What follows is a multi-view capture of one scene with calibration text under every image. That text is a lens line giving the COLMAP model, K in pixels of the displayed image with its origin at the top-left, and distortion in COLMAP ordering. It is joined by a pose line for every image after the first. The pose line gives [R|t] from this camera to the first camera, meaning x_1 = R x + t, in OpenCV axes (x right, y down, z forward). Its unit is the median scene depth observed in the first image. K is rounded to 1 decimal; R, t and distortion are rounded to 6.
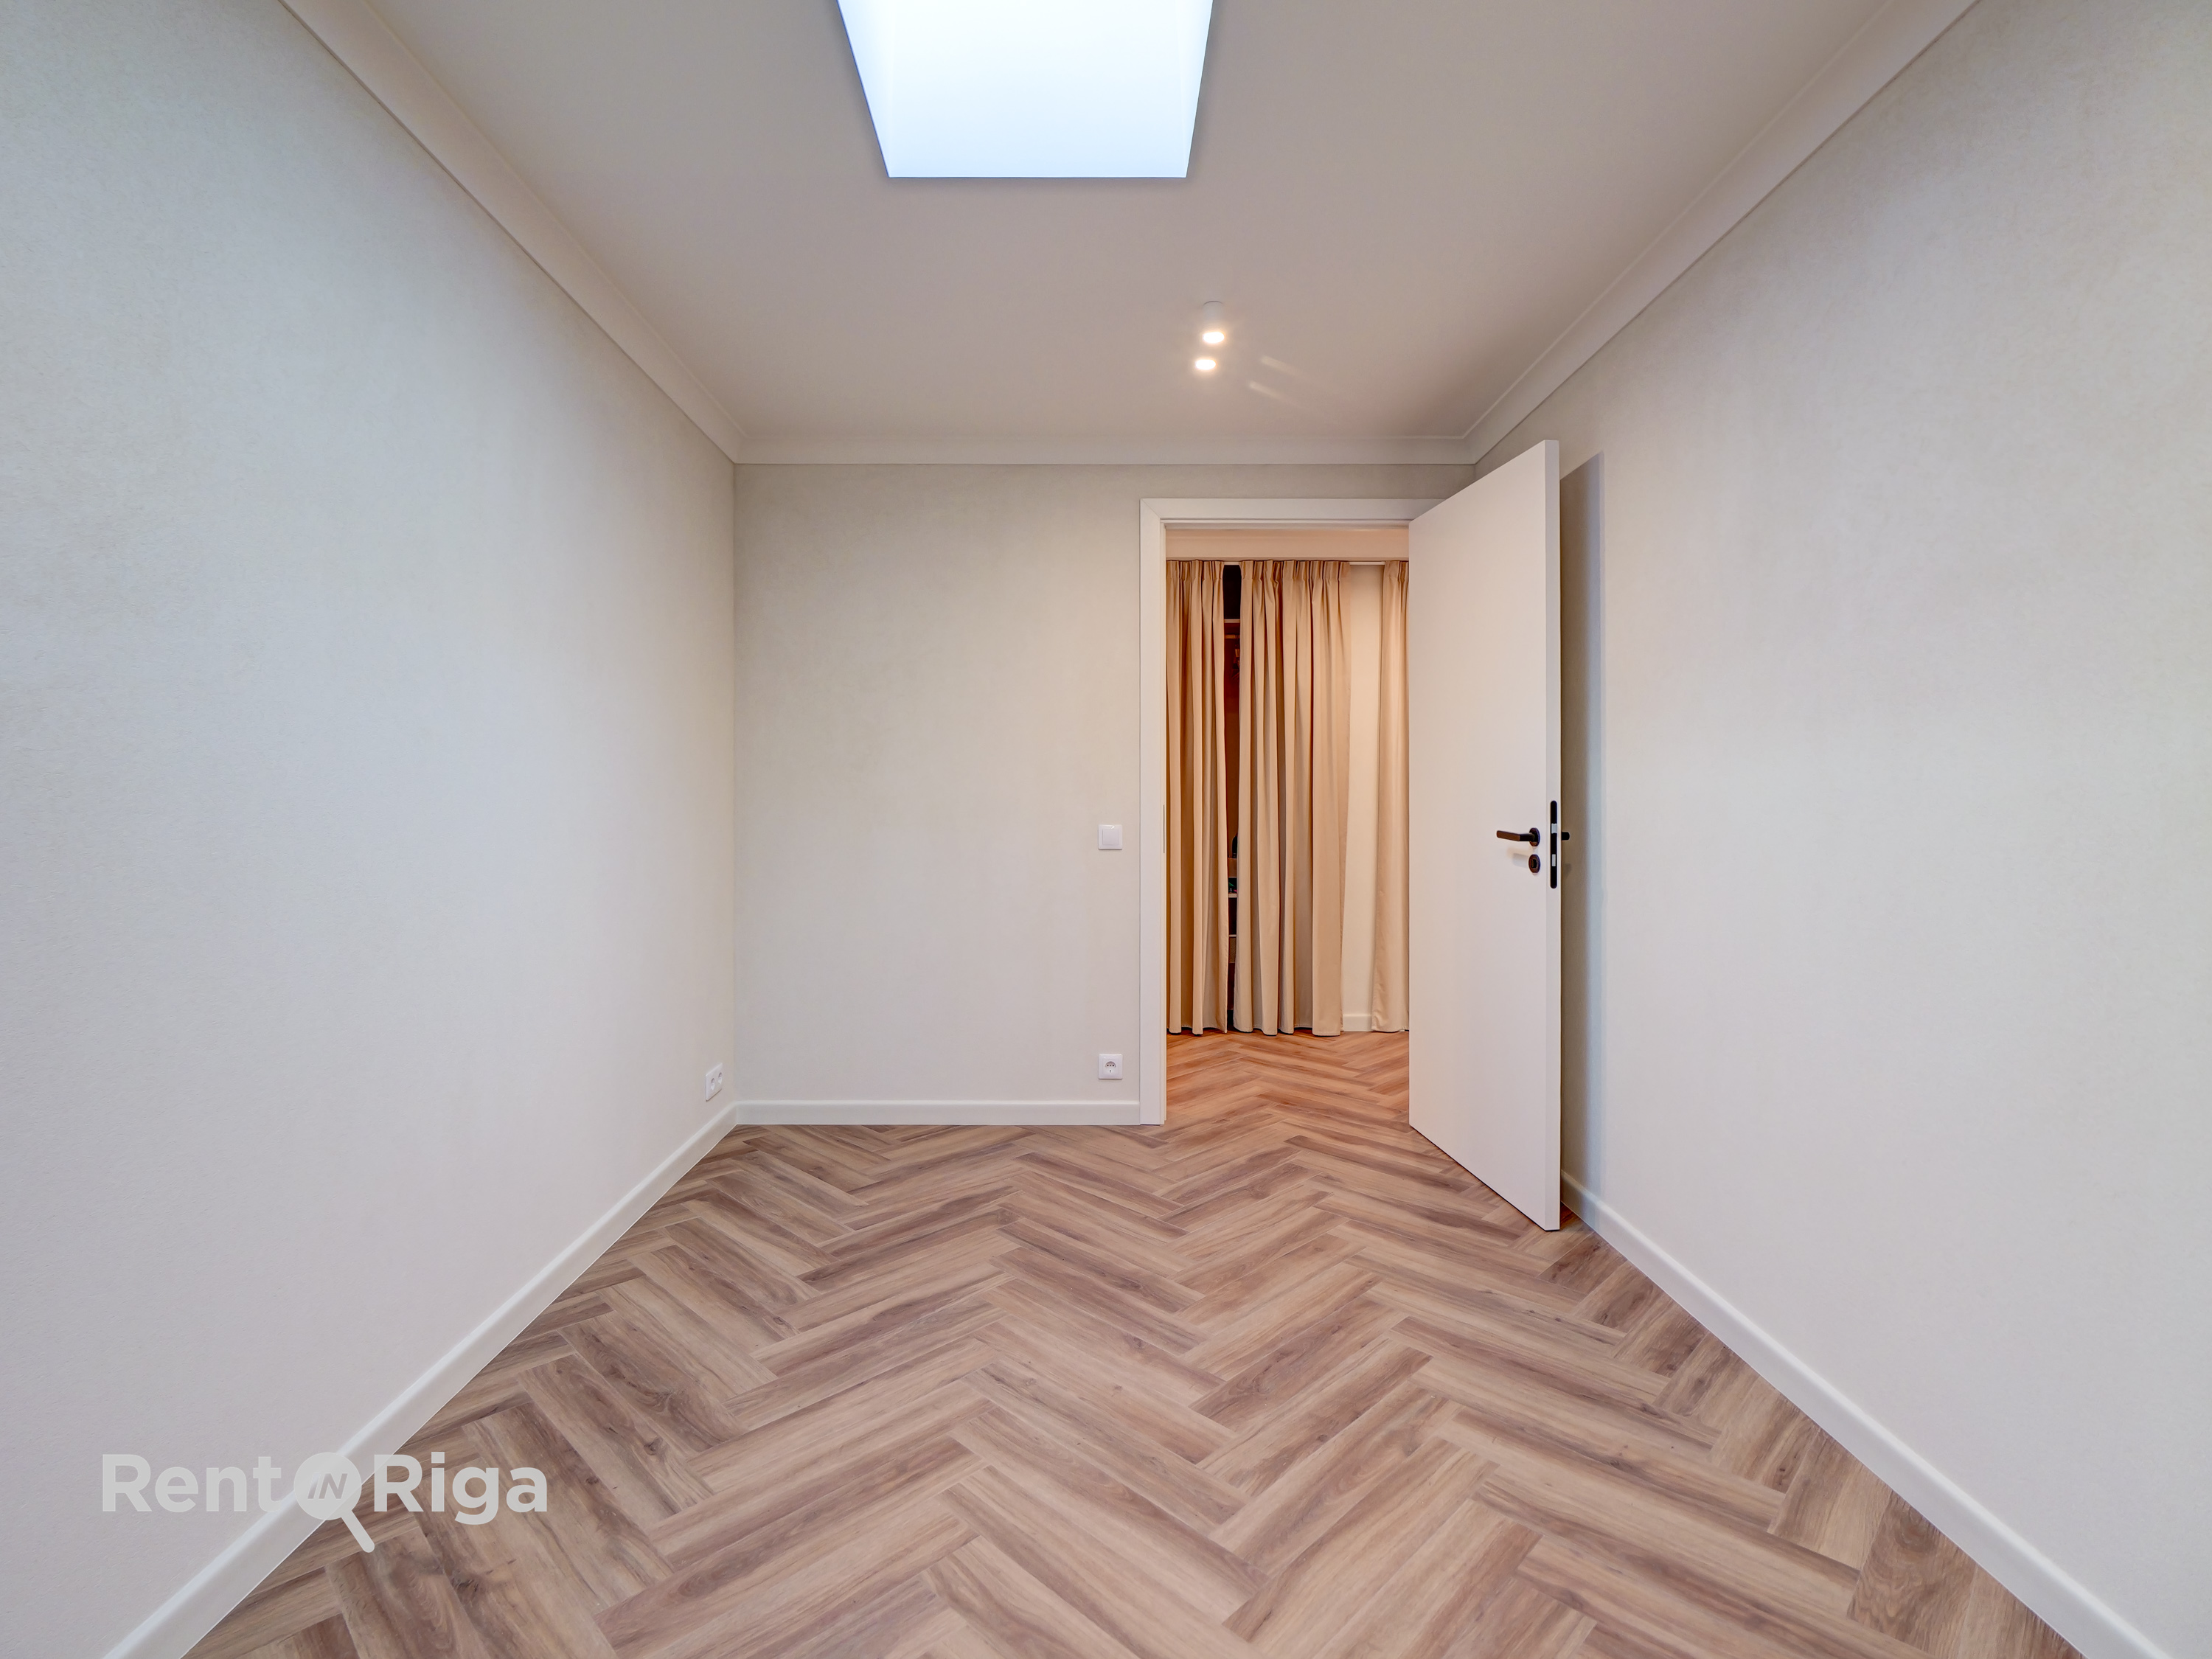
lens RADIAL K [[1066.6, 0, 1092.7], [0, 1066.6, 792.4], [0, 0, 1]] dist [-0.016390, 0.000849]
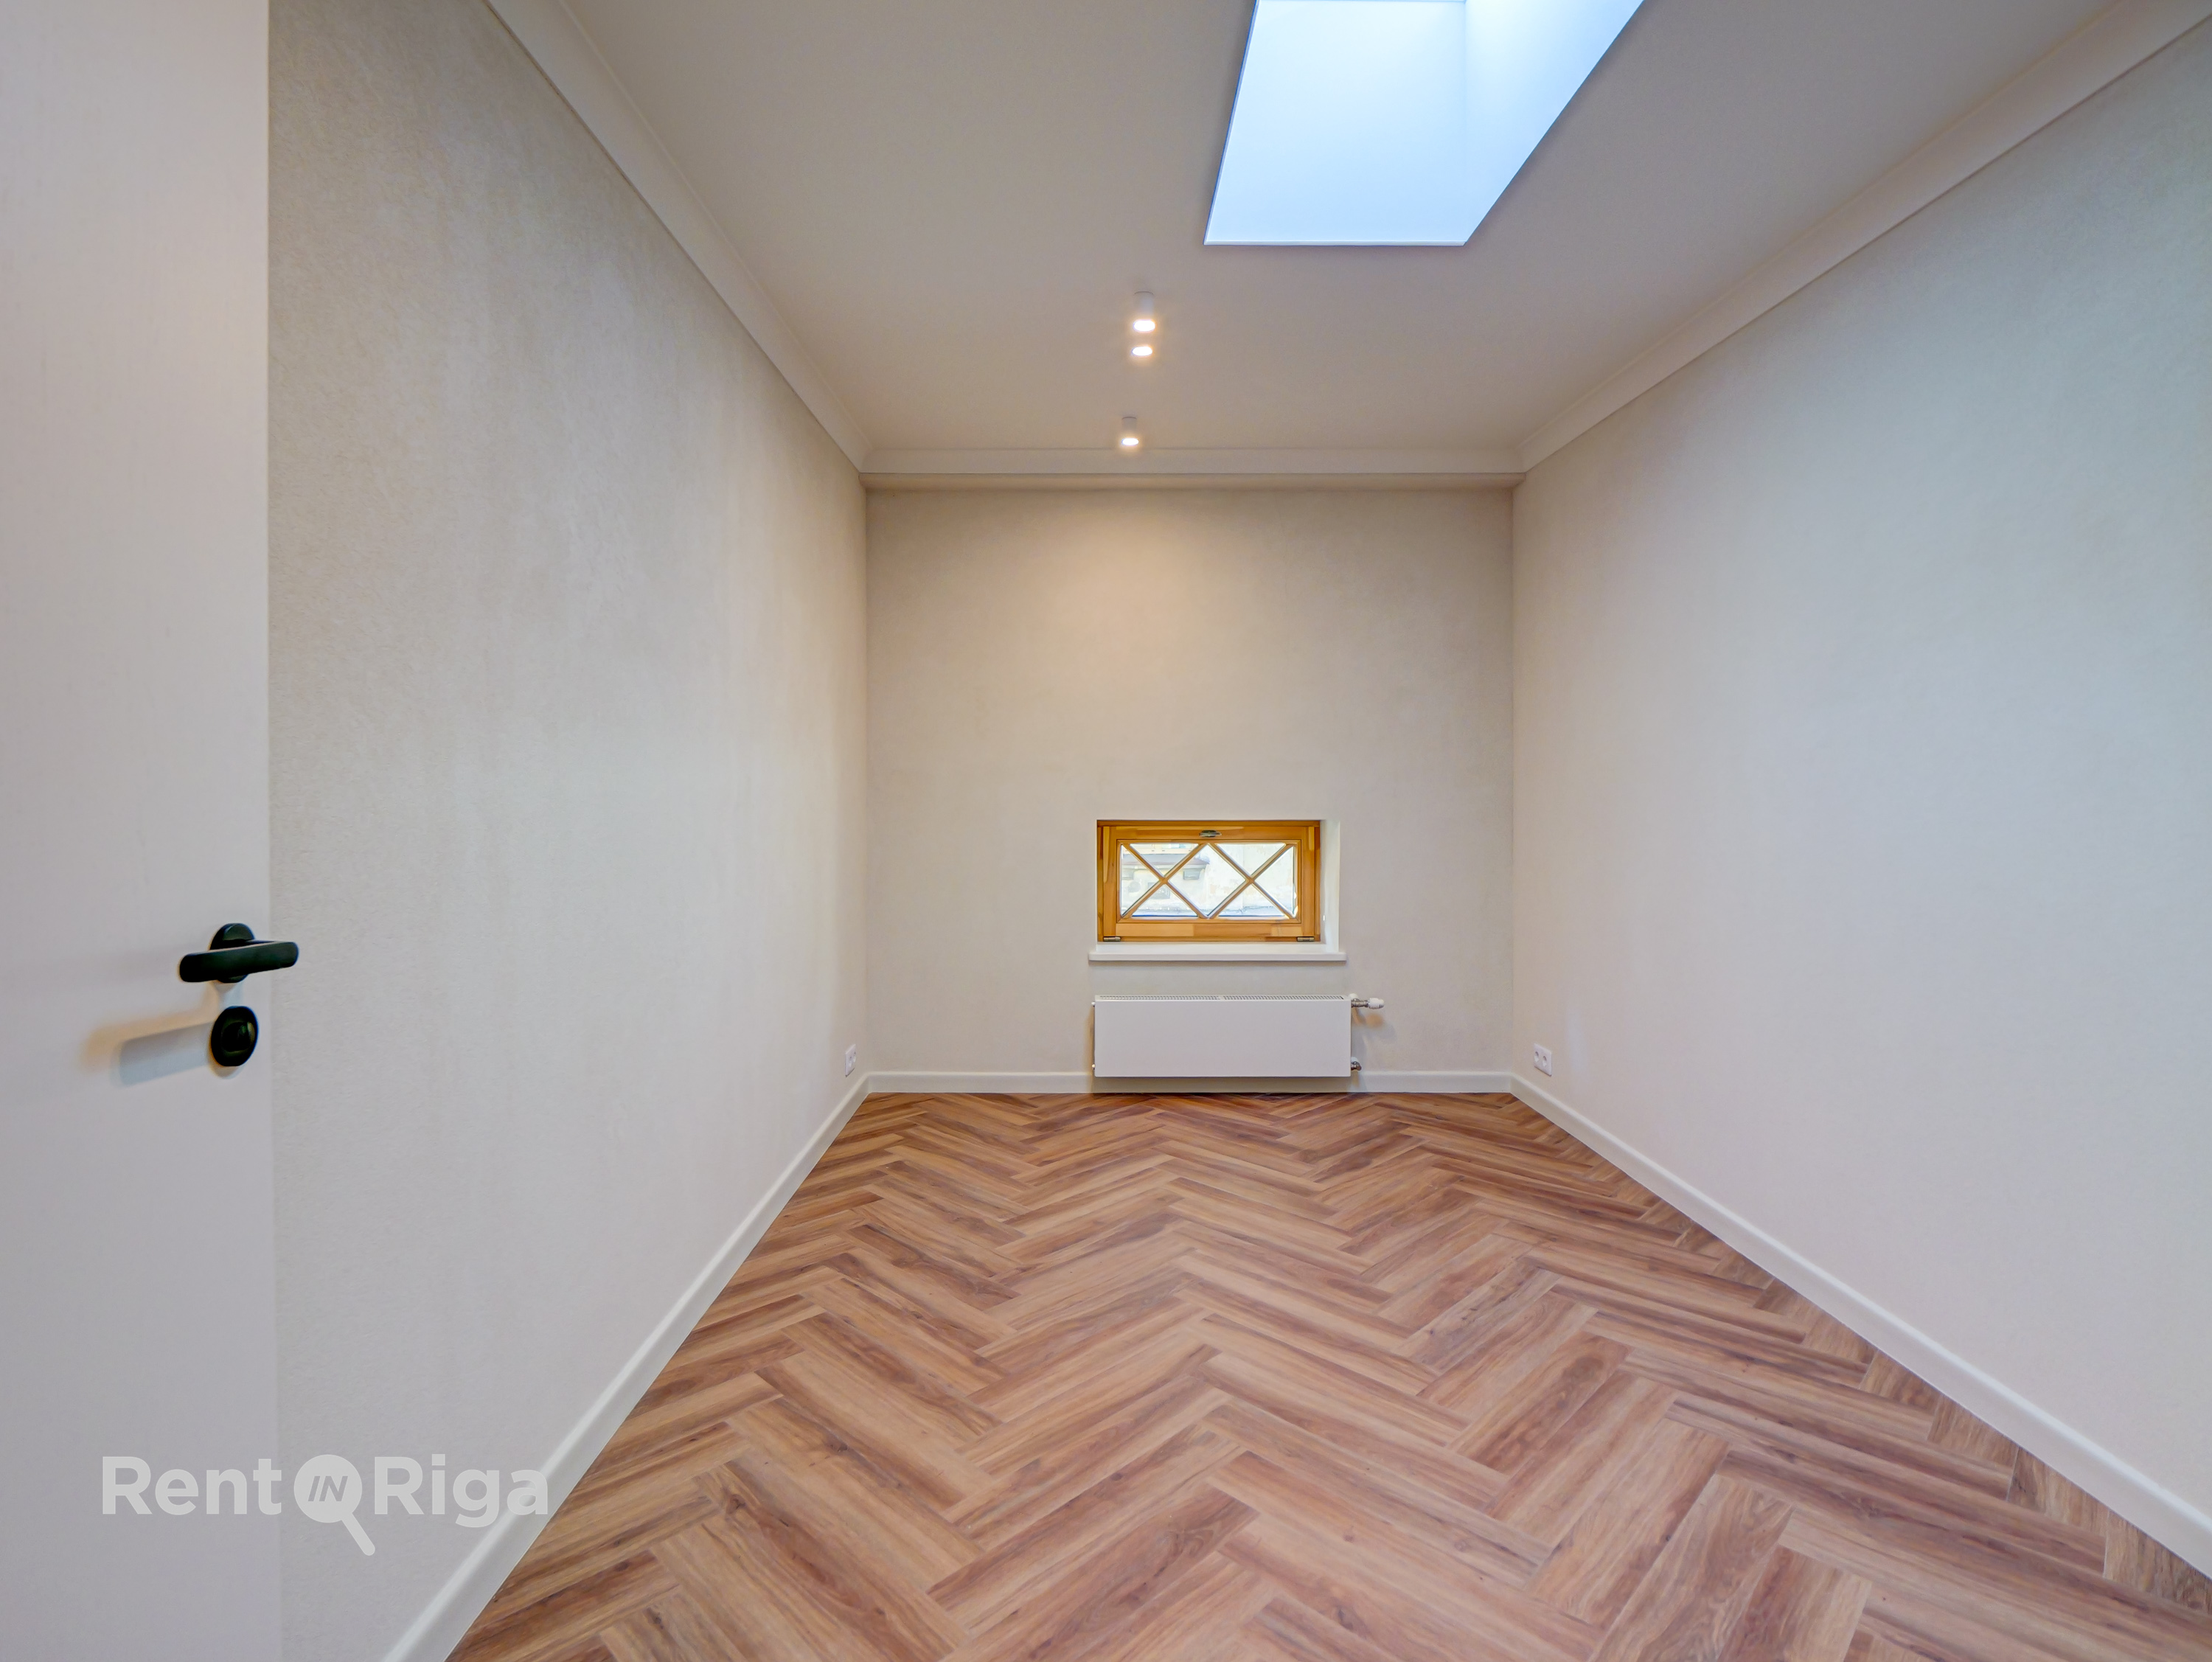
lens RADIAL K [[1066.6, 0, 1092.7], [0, 1066.6, 793.9], [0, 0, 1]] dist [-0.016390, 0.000849]
pose [[-0.999974, -0.005507, 0.004604, 0.240147], [-0.005496, 0.999982, 0.002331, -0.010914], [-0.004616, 0.002305, -0.999987, 1.978471]]
